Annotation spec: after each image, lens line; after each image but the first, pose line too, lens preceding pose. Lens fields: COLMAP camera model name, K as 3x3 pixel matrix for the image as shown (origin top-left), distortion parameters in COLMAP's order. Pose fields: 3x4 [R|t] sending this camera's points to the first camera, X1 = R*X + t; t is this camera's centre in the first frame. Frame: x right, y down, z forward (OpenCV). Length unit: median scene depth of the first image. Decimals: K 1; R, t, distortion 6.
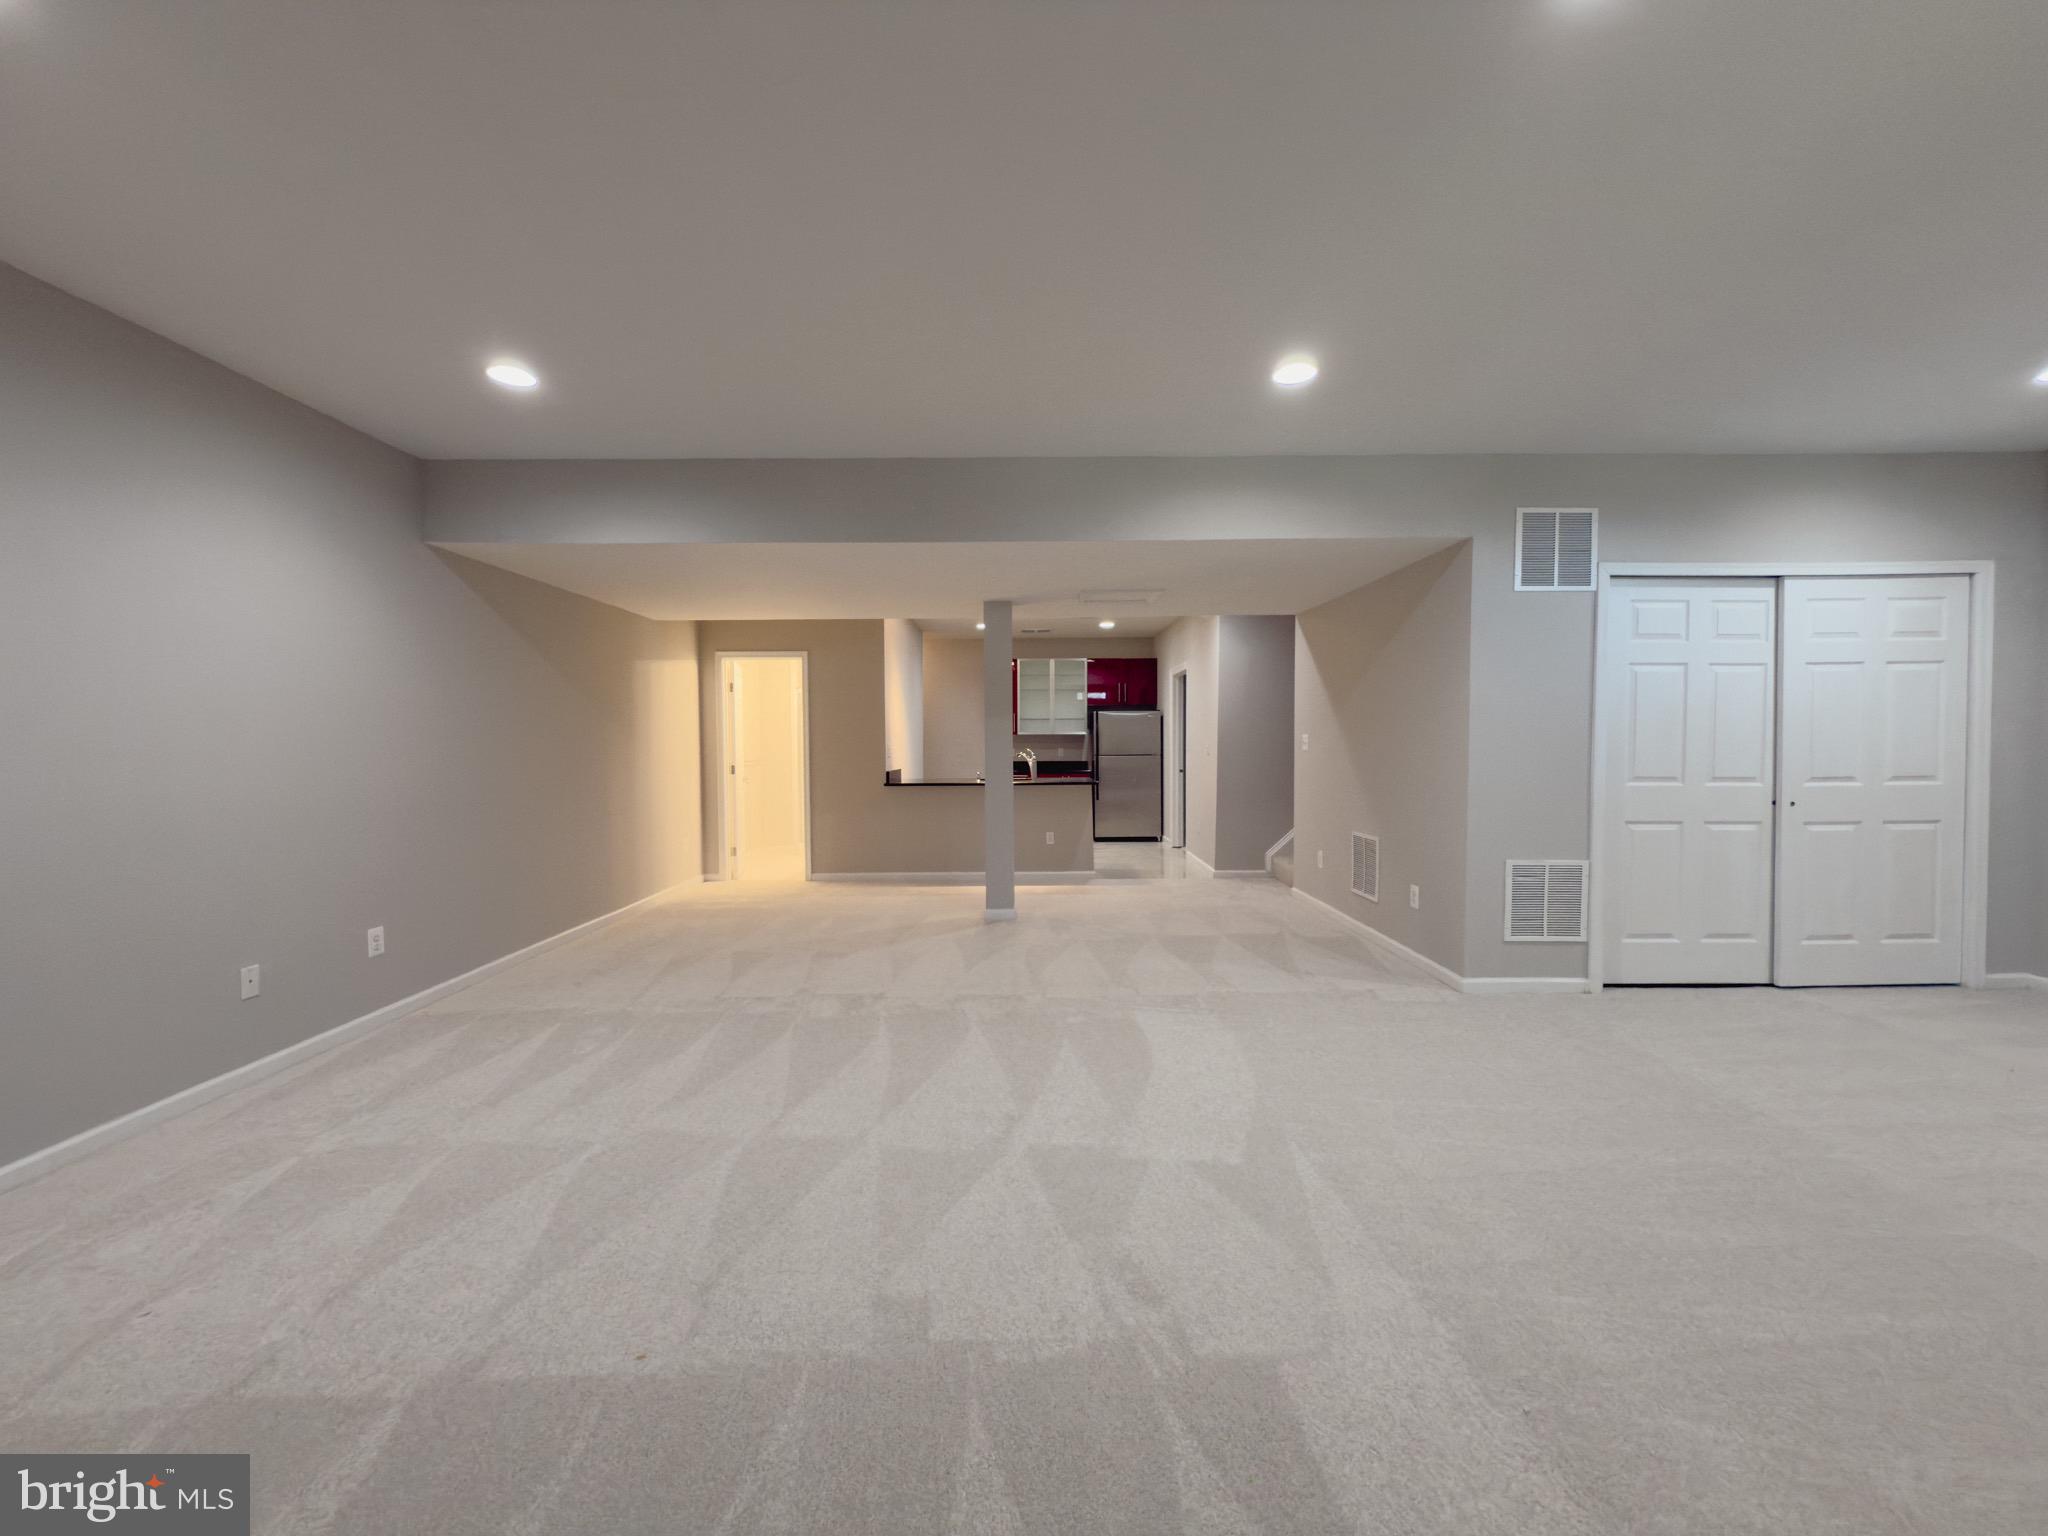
lens RADIAL K [[818.0, 0, 1014.9], [0, 818.0, 759.6], [0, 0, 1]] dist [-0.003575, 0.001049]
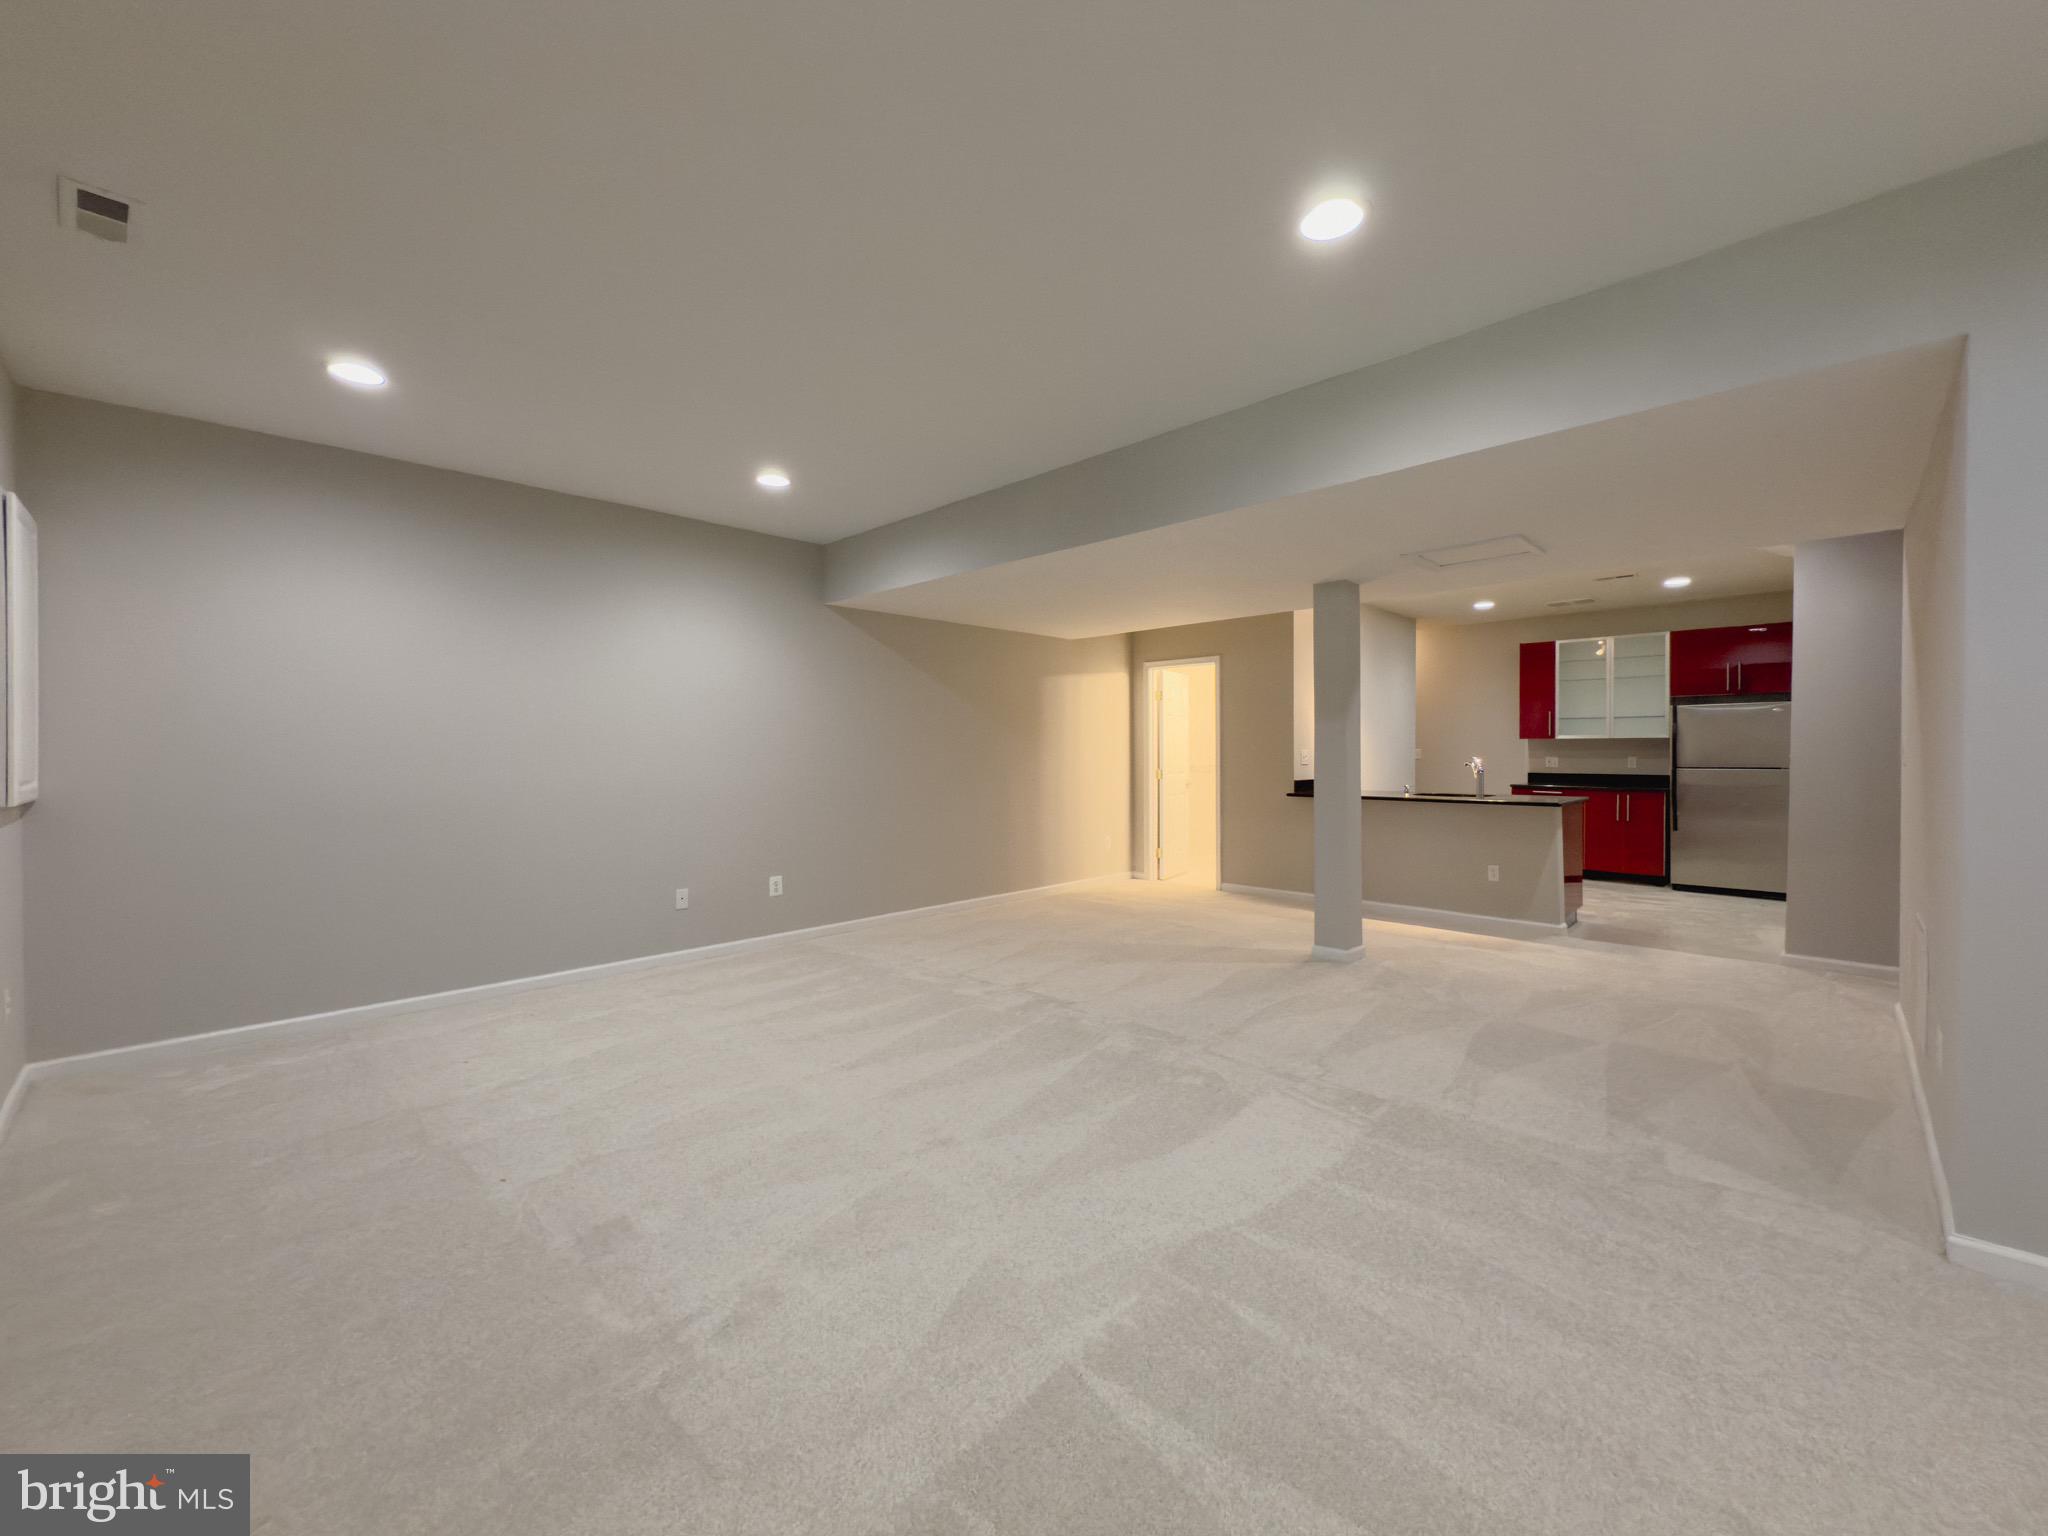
lens RADIAL K [[818.0, 0, 1018.8], [0, 818.0, 750.0], [0, 0, 1]] dist [-0.003575, 0.001049]
pose [[0.711752, 0.004082, -0.702419, 0.301889], [-0.016694, 0.999799, -0.011105, -0.004278], [0.702232, 0.019630, 0.711677, 0.154115]]
